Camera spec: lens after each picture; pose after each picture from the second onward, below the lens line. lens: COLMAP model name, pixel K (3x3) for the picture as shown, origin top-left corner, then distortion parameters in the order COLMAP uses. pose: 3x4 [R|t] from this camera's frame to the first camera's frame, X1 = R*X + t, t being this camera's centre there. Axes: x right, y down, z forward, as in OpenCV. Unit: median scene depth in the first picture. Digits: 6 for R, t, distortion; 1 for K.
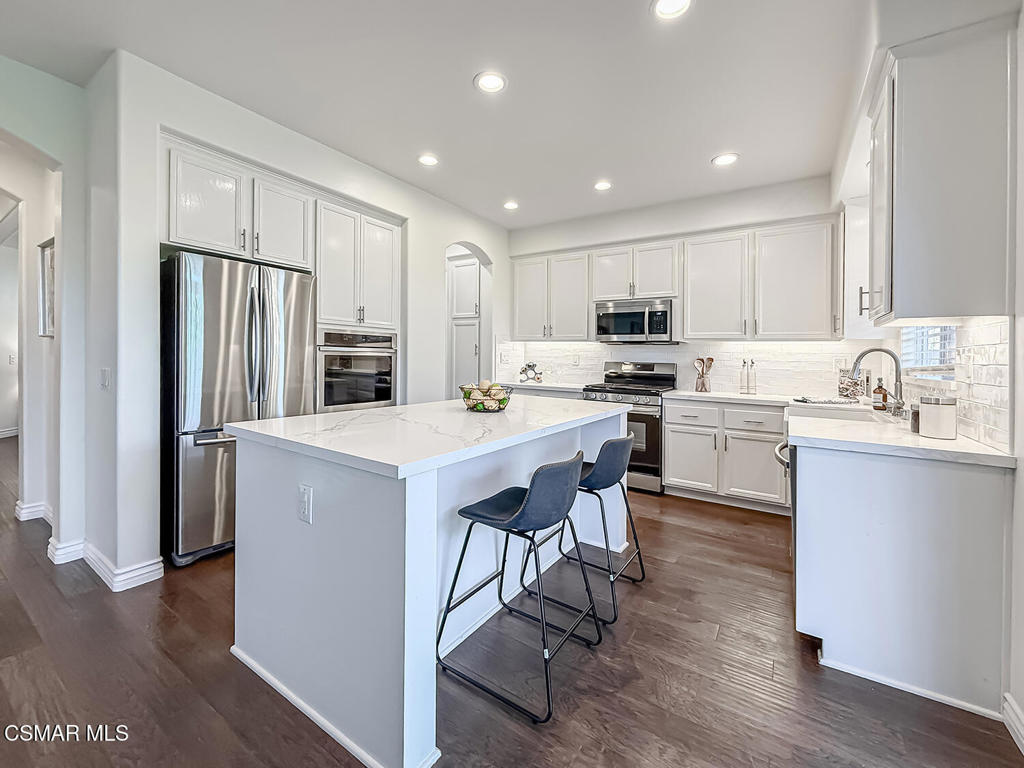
lens RADIAL K [[419.0, 0, 515.3], [0, 419.0, 368.1], [0, 0, 1]] dist [0.001441, 0.000167]
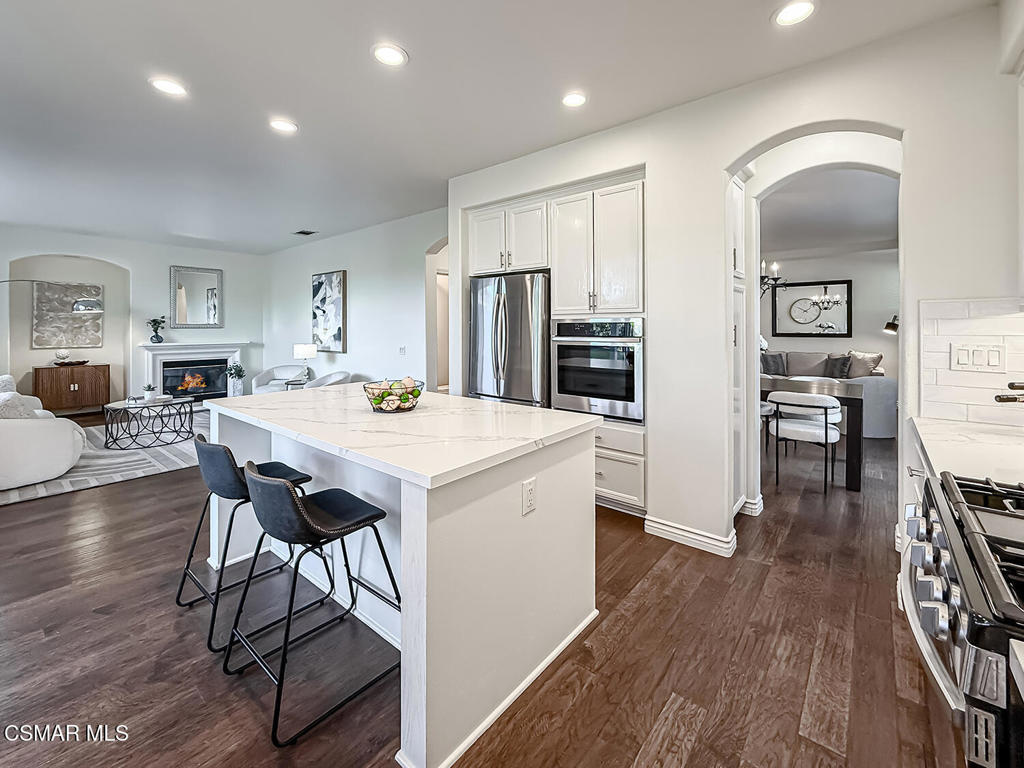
lens RADIAL K [[417.8, 0, 513.4], [0, 417.8, 356.4], [0, 0, 1]] dist [0.000532, -0.000018]
pose [[-0.097374, 0.041880, -0.994366, 0.467592], [-0.033556, 0.998408, 0.045336, -0.036217], [0.994682, 0.037781, -0.095814, 0.773931]]
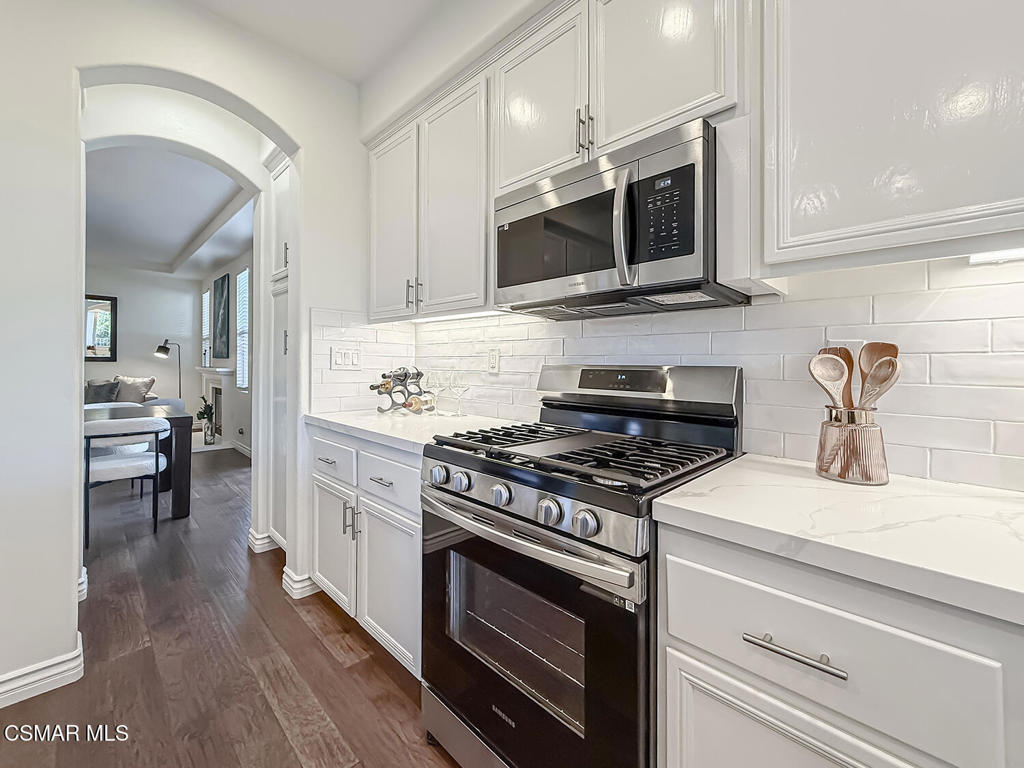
lens RADIAL K [[419.0, 0, 515.3], [0, 419.0, 368.1], [0, 0, 1]] dist [0.001441, 0.000167]
pose [[0.981379, -0.005637, -0.191998, 0.299638], [0.001032, 0.999710, -0.024076, -0.003877], [0.192078, 0.023430, 0.981100, 0.715393]]
